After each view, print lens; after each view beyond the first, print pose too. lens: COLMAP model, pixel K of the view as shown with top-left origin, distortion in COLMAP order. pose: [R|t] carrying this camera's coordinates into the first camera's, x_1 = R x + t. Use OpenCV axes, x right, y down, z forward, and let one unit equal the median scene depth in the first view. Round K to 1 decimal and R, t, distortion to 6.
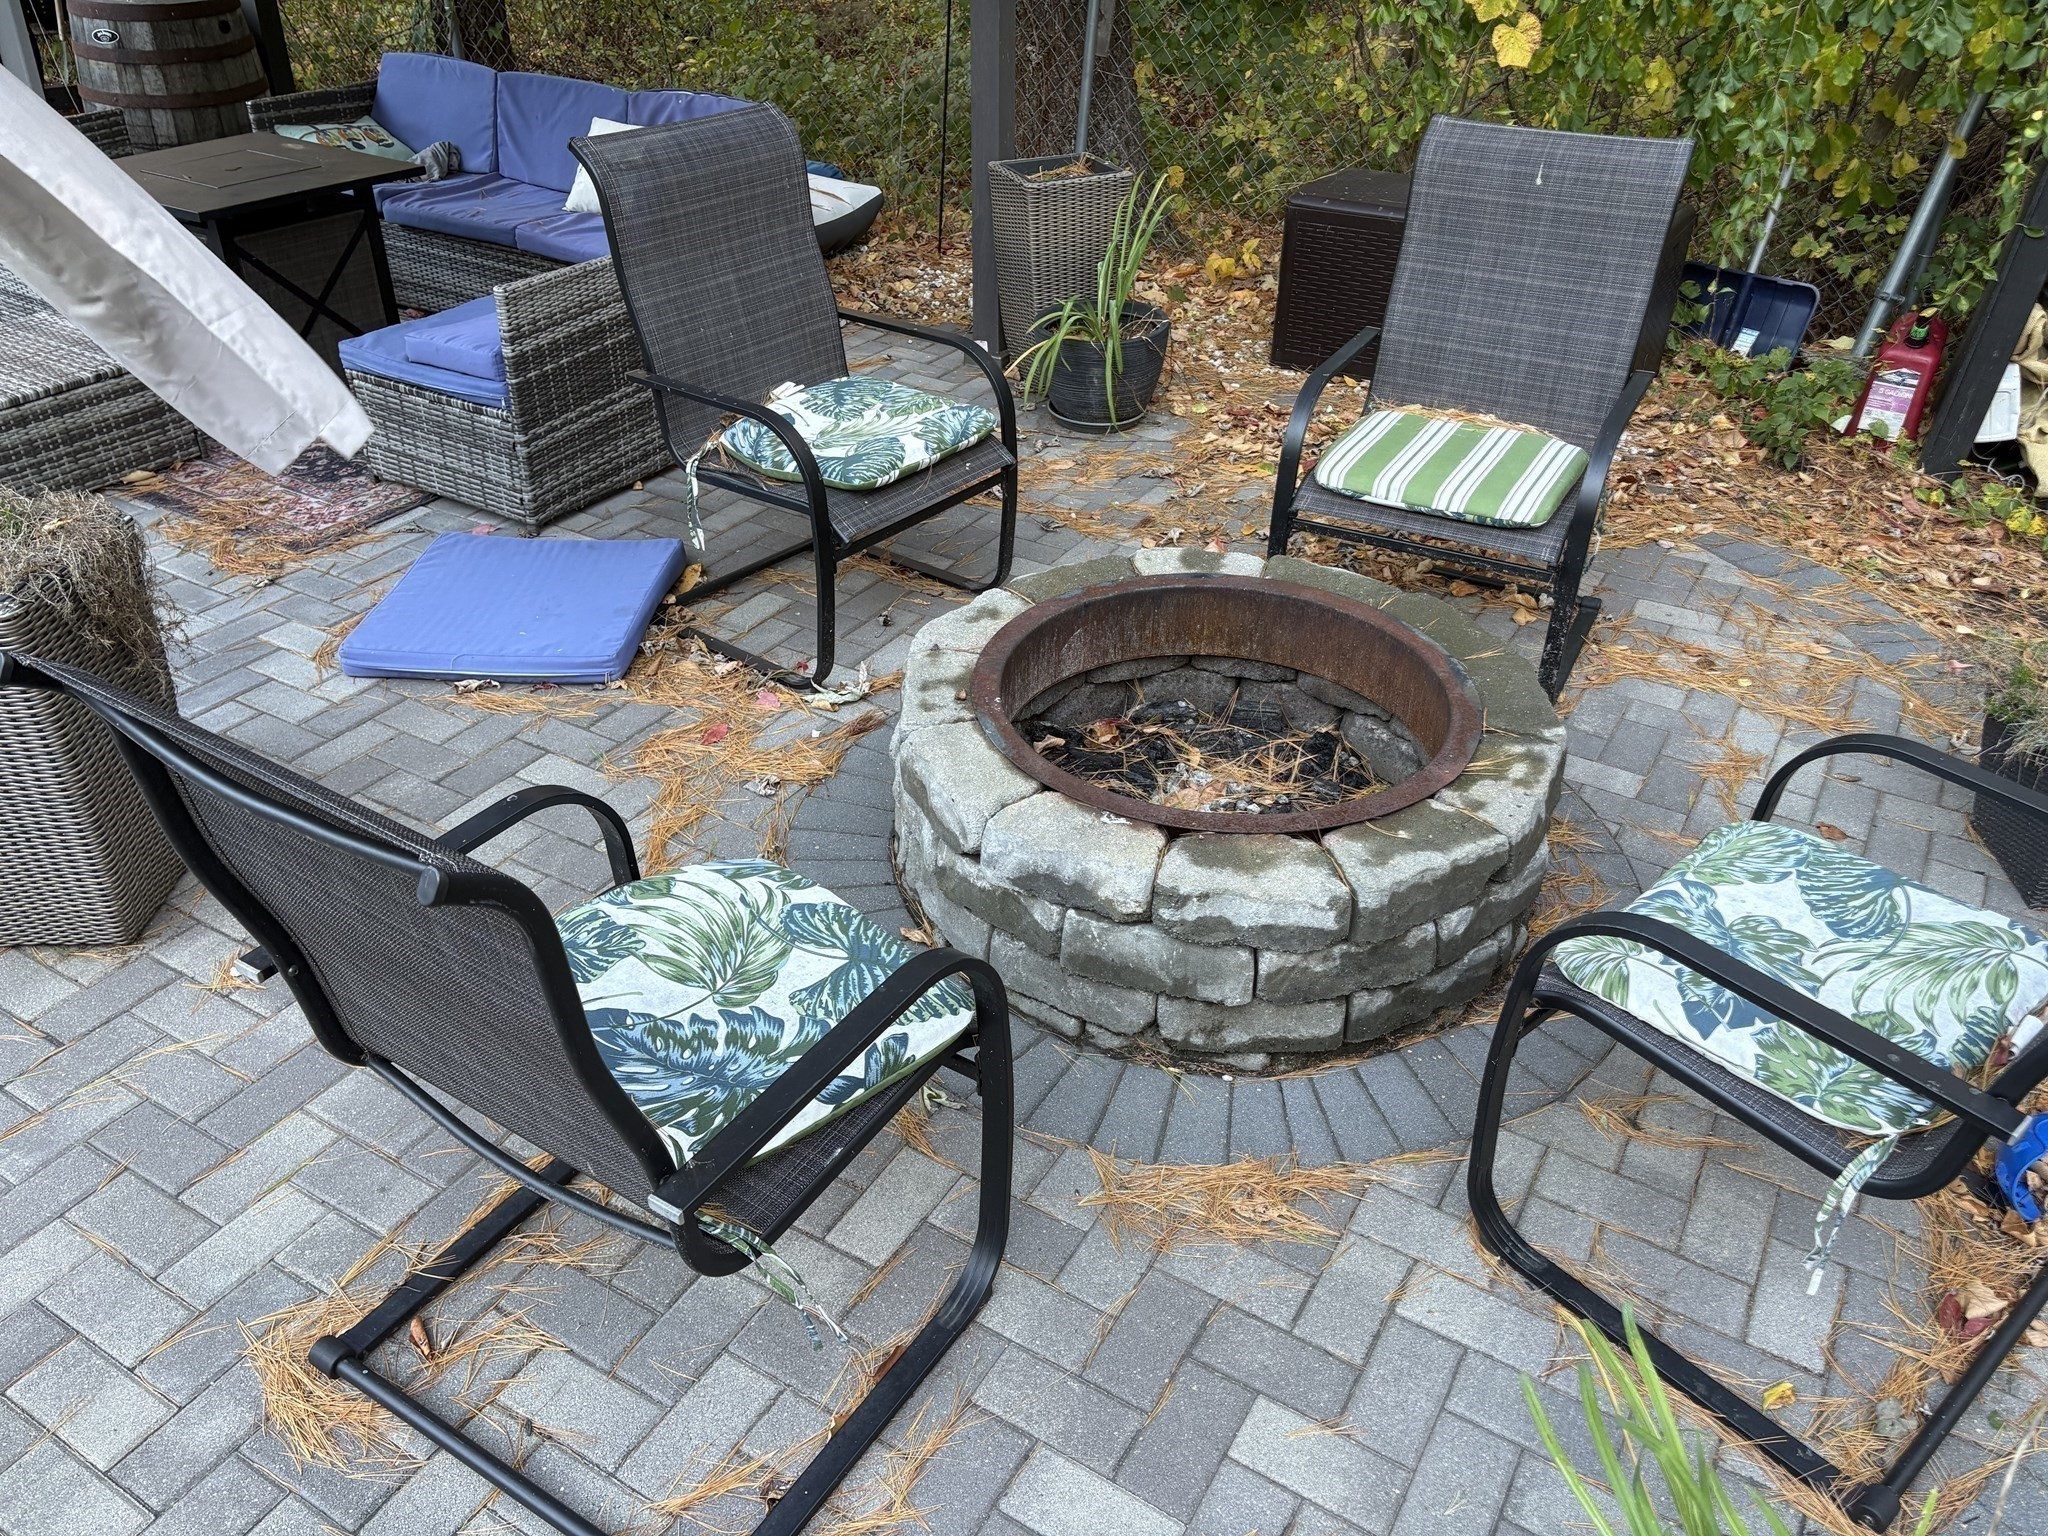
lens RADIAL K [[1530.1, 0, 1024.0], [0, 1530.1, 768.0], [0, 0, 1]] dist [0.103822, -0.138304]
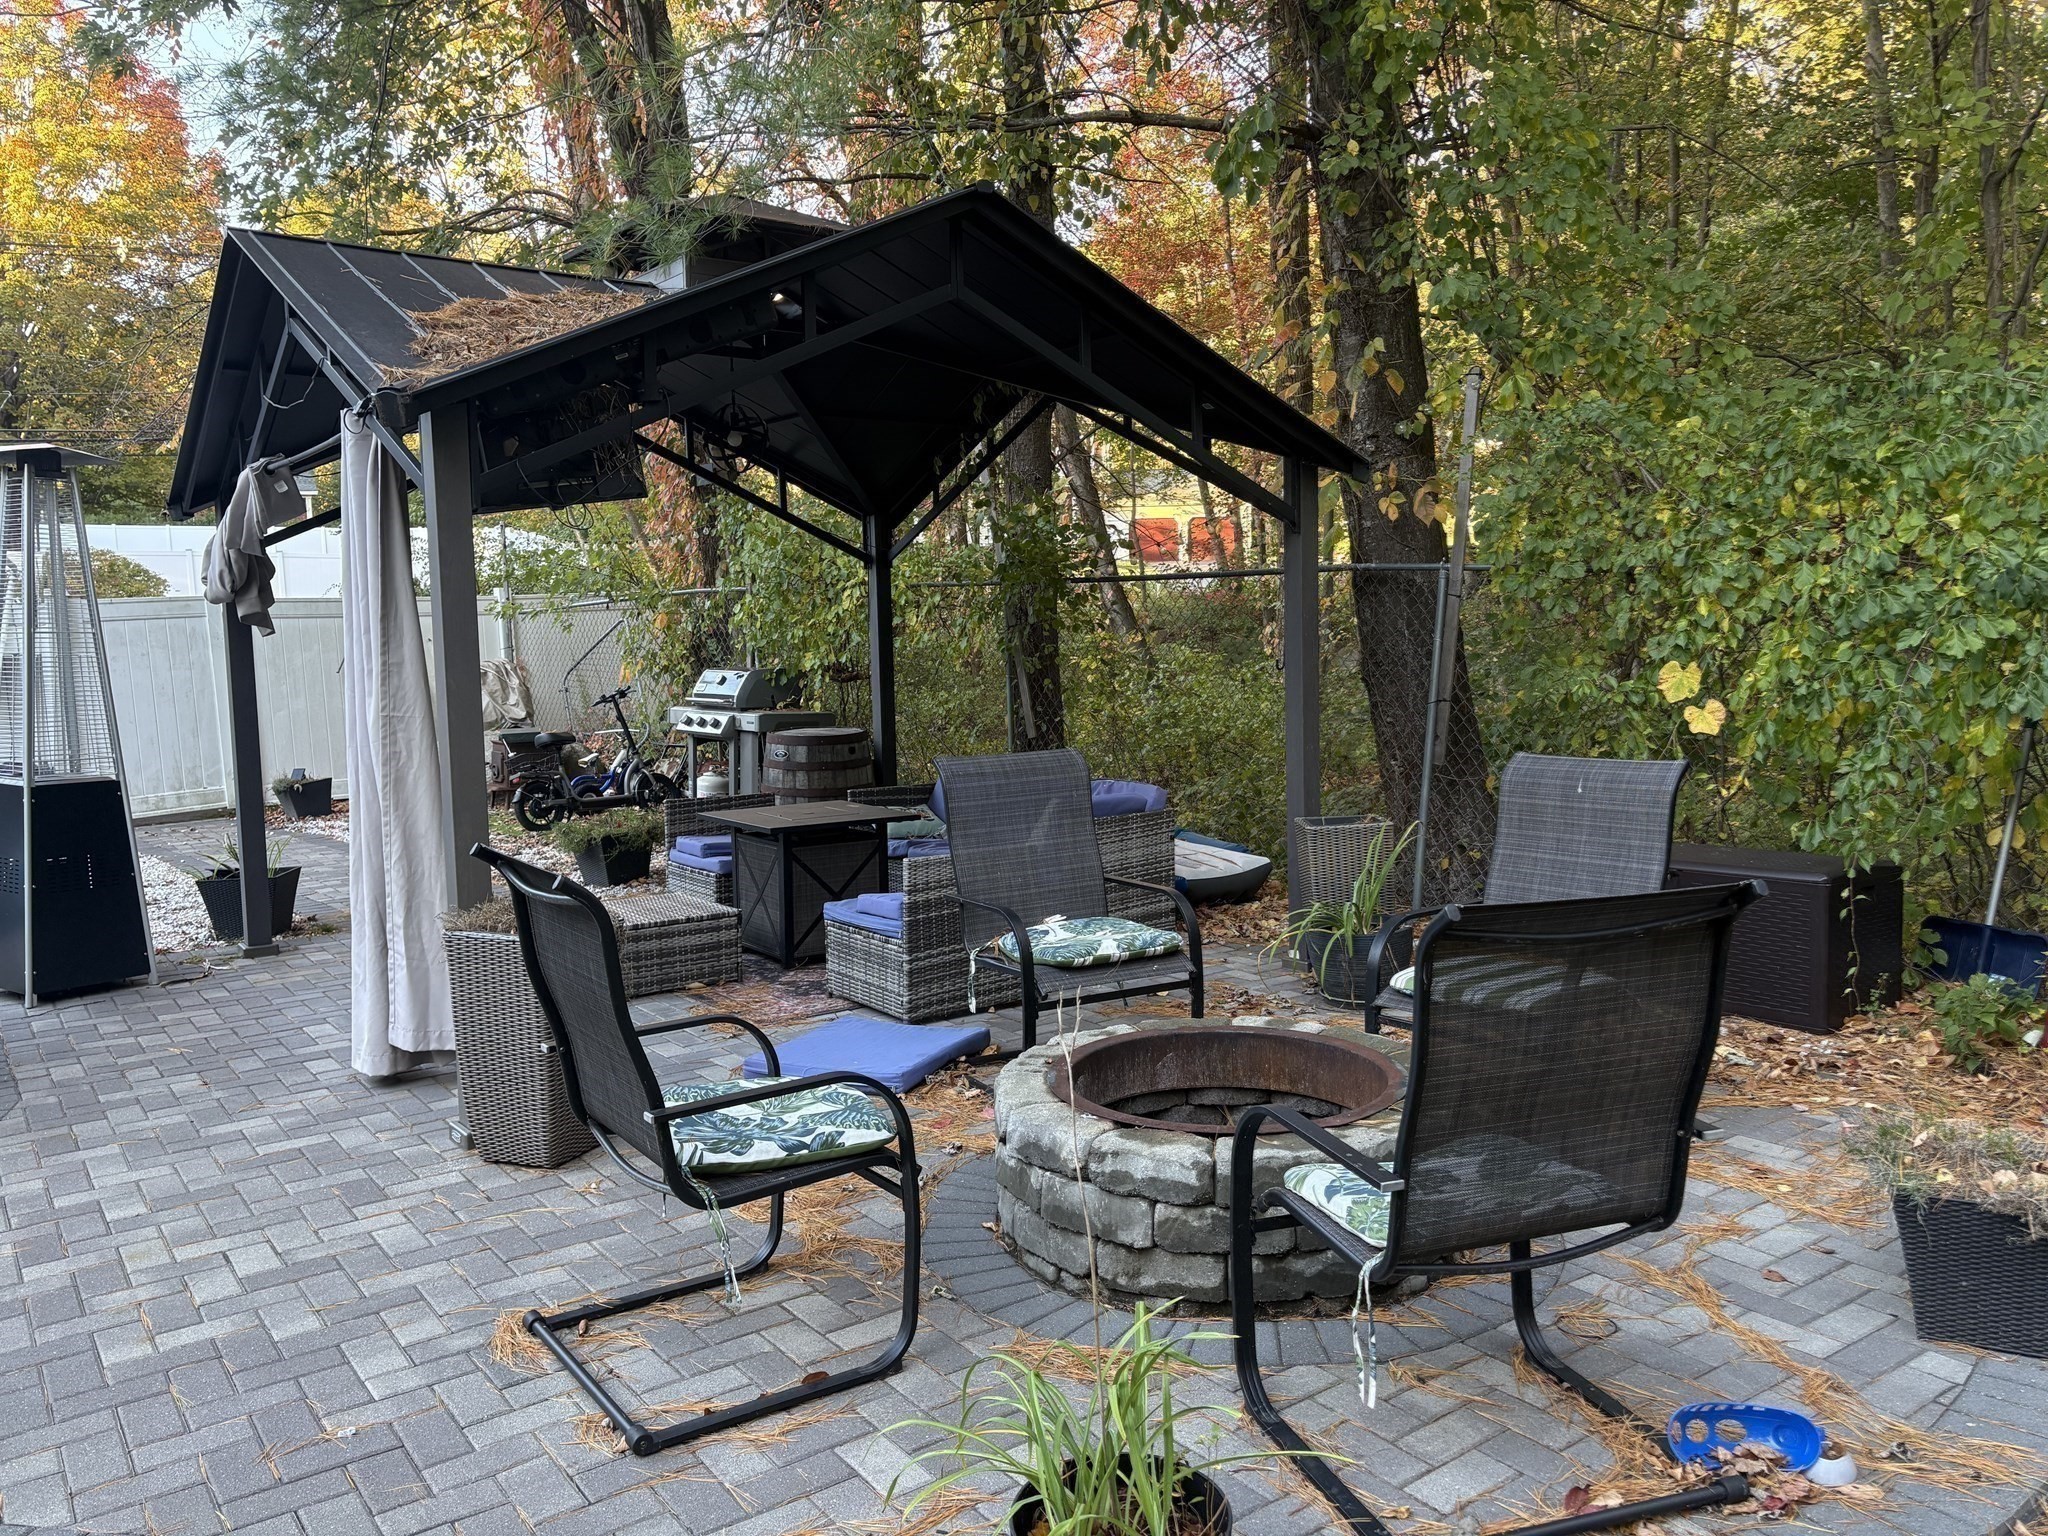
lens RADIAL K [[1538.5, 0, 1021.0], [0, 1538.5, 779.9], [0, 0, 1]] dist [0.062871, -0.080156]
pose [[0.918022, 0.003937, -0.396510, 0.582289], [-0.185246, 0.888383, -0.420071, 0.379334], [0.350599, 0.459086, 0.816284, -0.383493]]
